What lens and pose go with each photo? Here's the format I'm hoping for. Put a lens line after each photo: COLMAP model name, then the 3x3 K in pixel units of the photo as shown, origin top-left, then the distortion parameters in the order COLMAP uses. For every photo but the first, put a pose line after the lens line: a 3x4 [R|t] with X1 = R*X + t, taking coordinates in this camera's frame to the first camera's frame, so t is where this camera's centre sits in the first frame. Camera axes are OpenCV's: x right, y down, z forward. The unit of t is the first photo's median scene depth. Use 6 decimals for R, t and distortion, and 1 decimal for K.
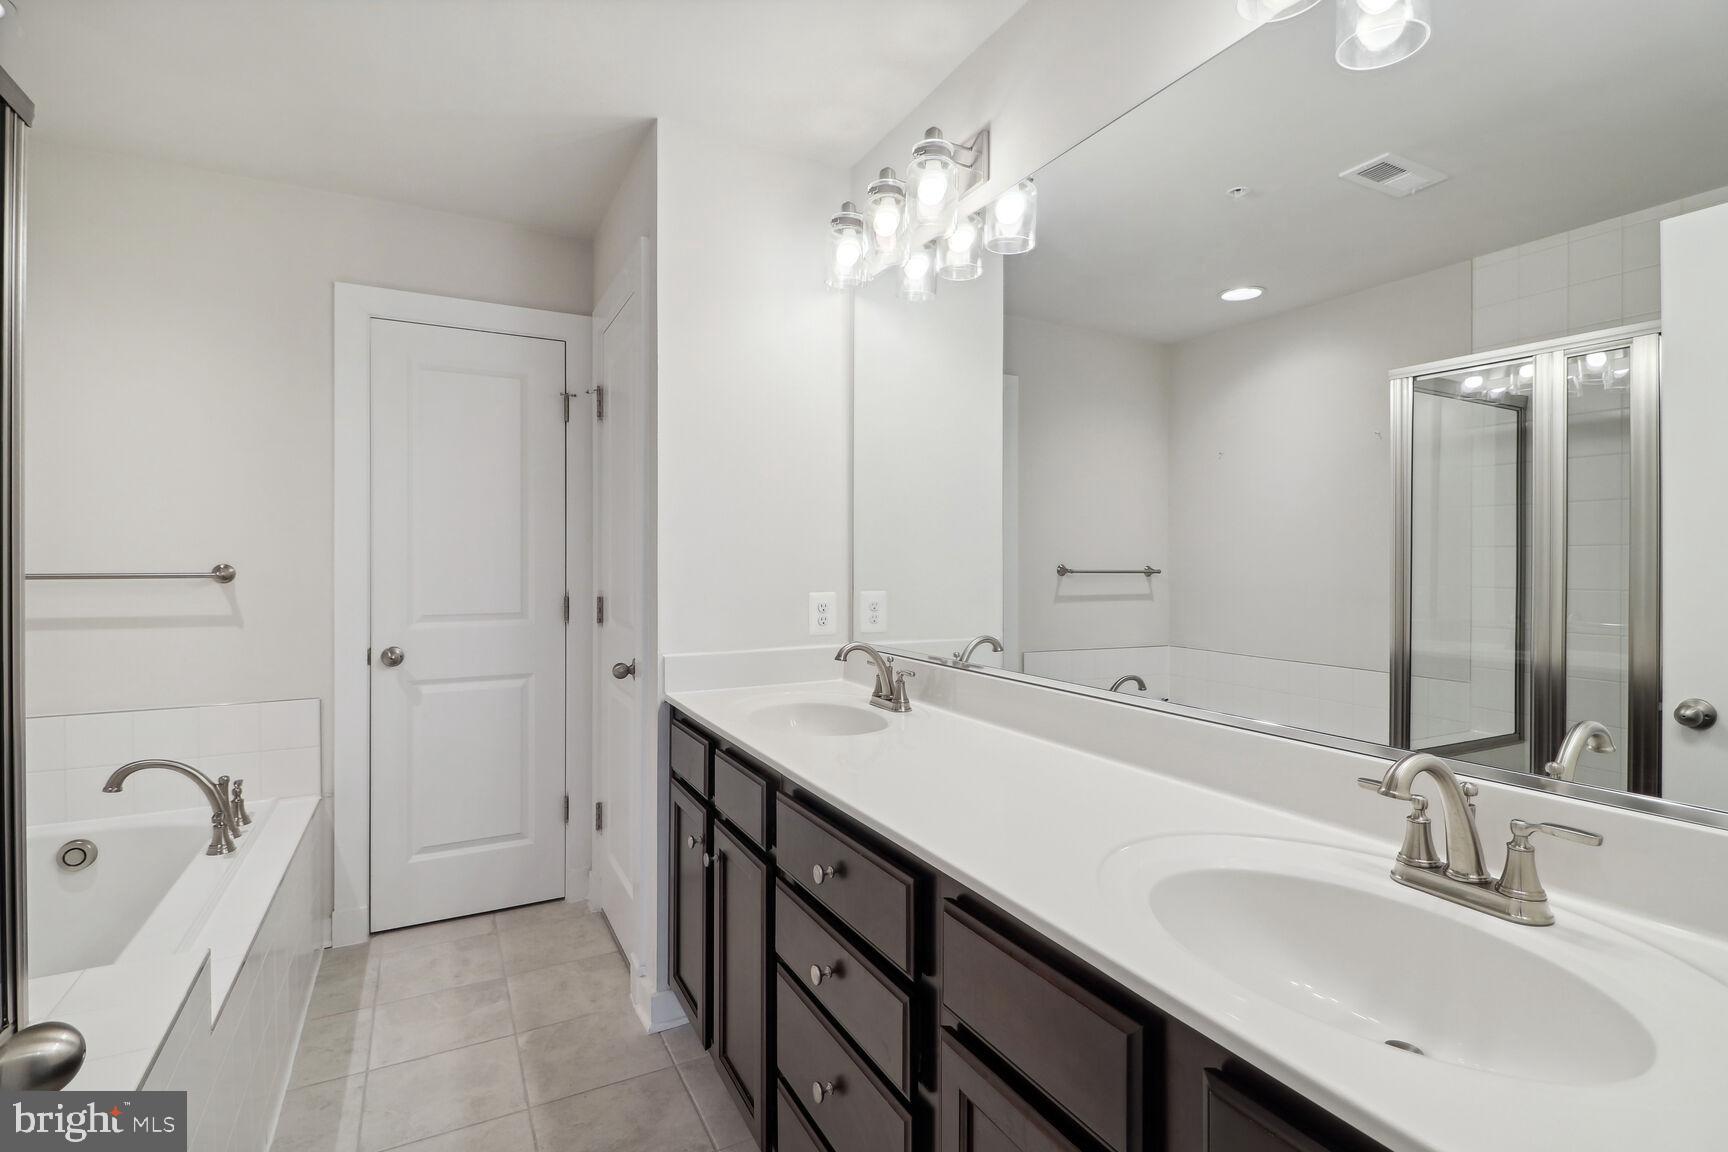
lens RADIAL K [[815.1, 0, 865.3], [0, 815.1, 569.1], [0, 0, 1]] dist [0.018909, -0.004737]
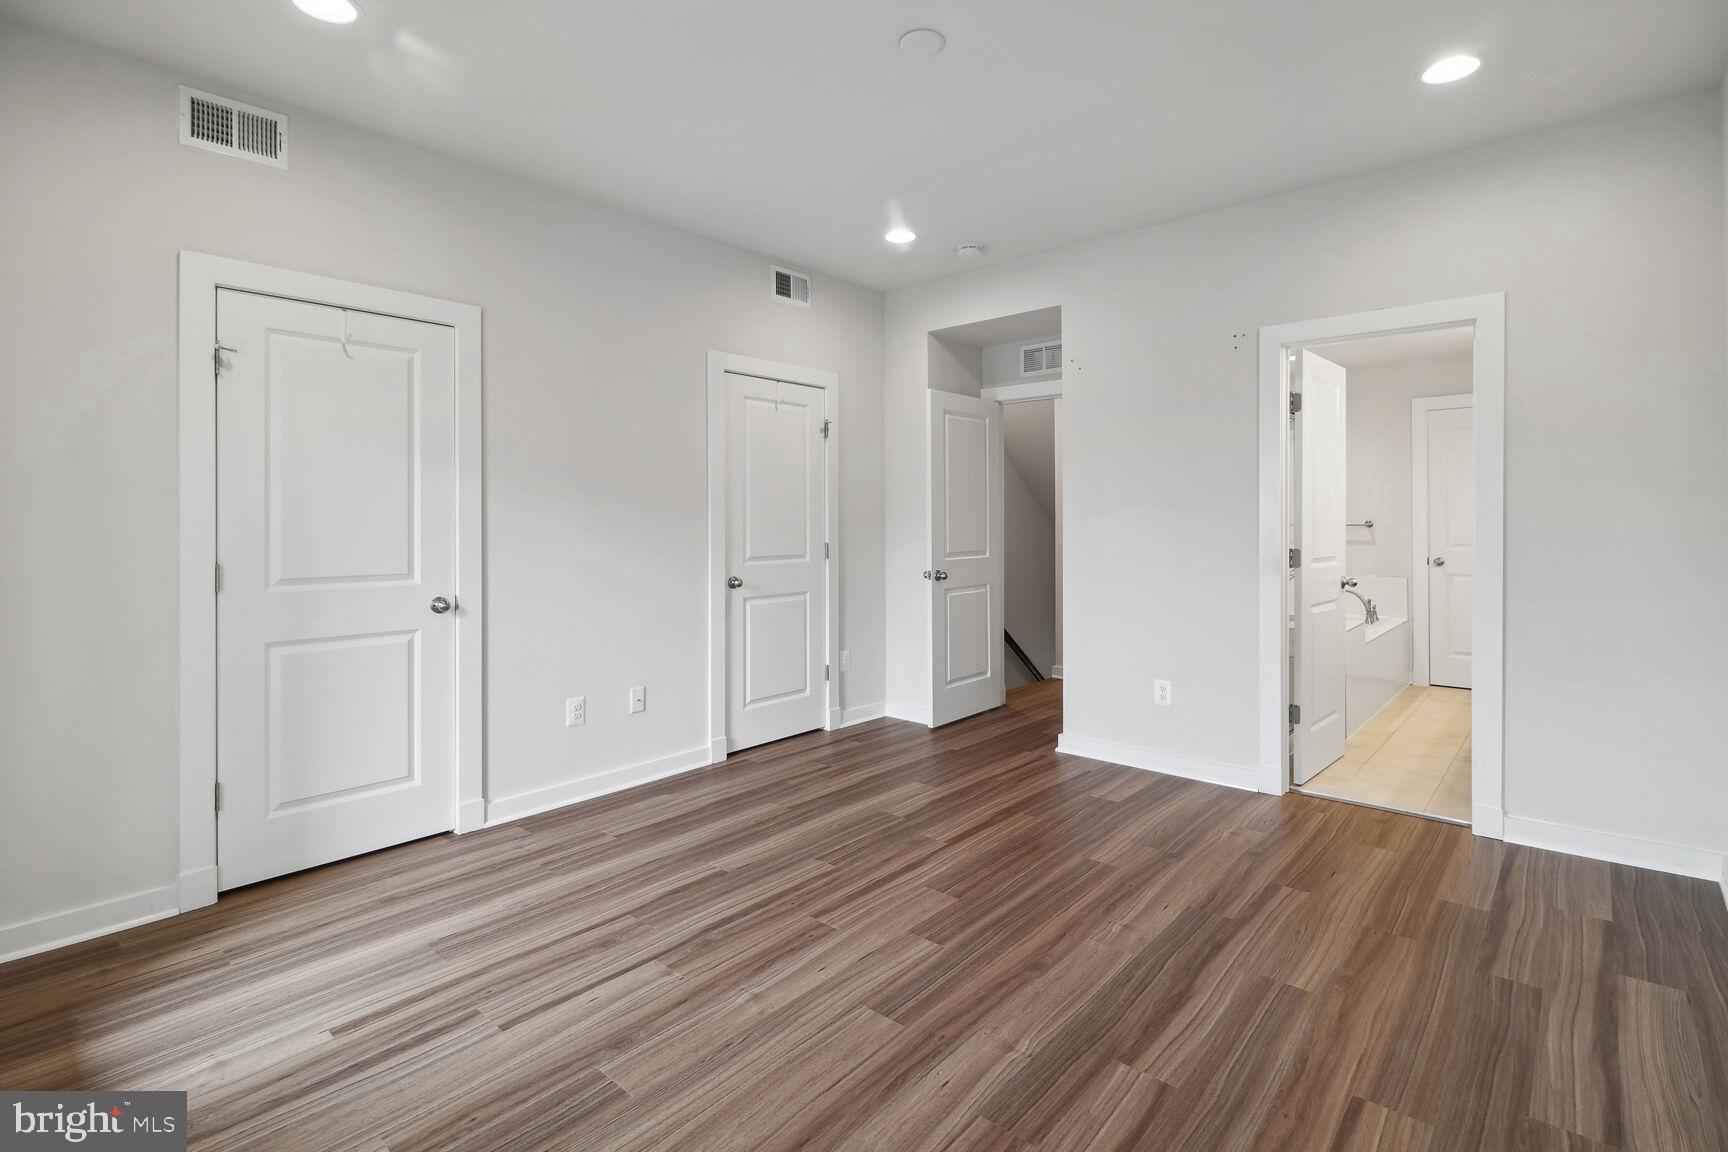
lens RADIAL K [[815.1, 0, 891.4], [0, 815.1, 521.4], [0, 0, 1]] dist [0.018909, -0.004737]
pose [[0.366364, -0.004159, -0.930462, 0.939785], [0.000100, 0.999990, -0.004430, 0.007959], [0.930472, 0.001530, 0.366361, -1.180173]]
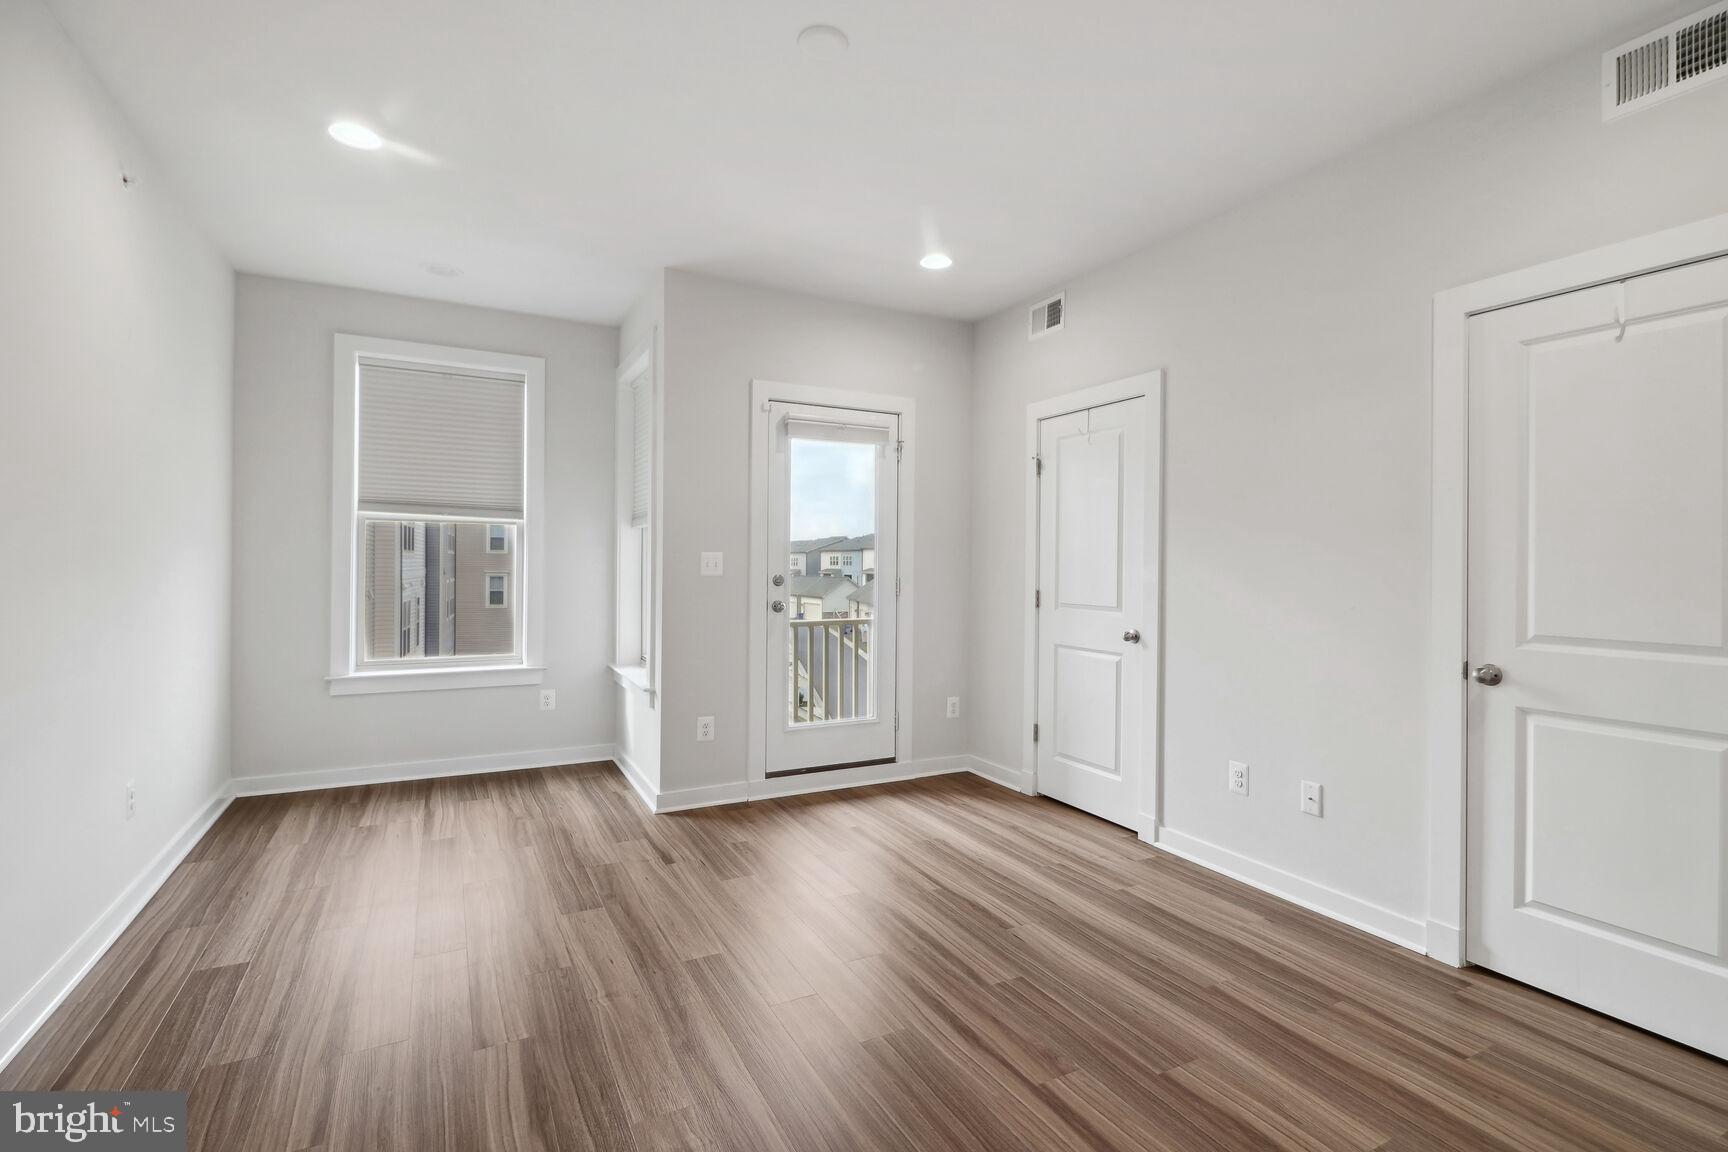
lens RADIAL K [[815.1, 0, 871.3], [0, 815.1, 566.3], [0, 0, 1]] dist [0.018909, -0.004737]
pose [[-0.999934, -0.010120, 0.005422, -1.522609], [-0.010079, 0.999921, 0.007540, -0.018284], [-0.005498, 0.007484, -0.999957, 2.142257]]
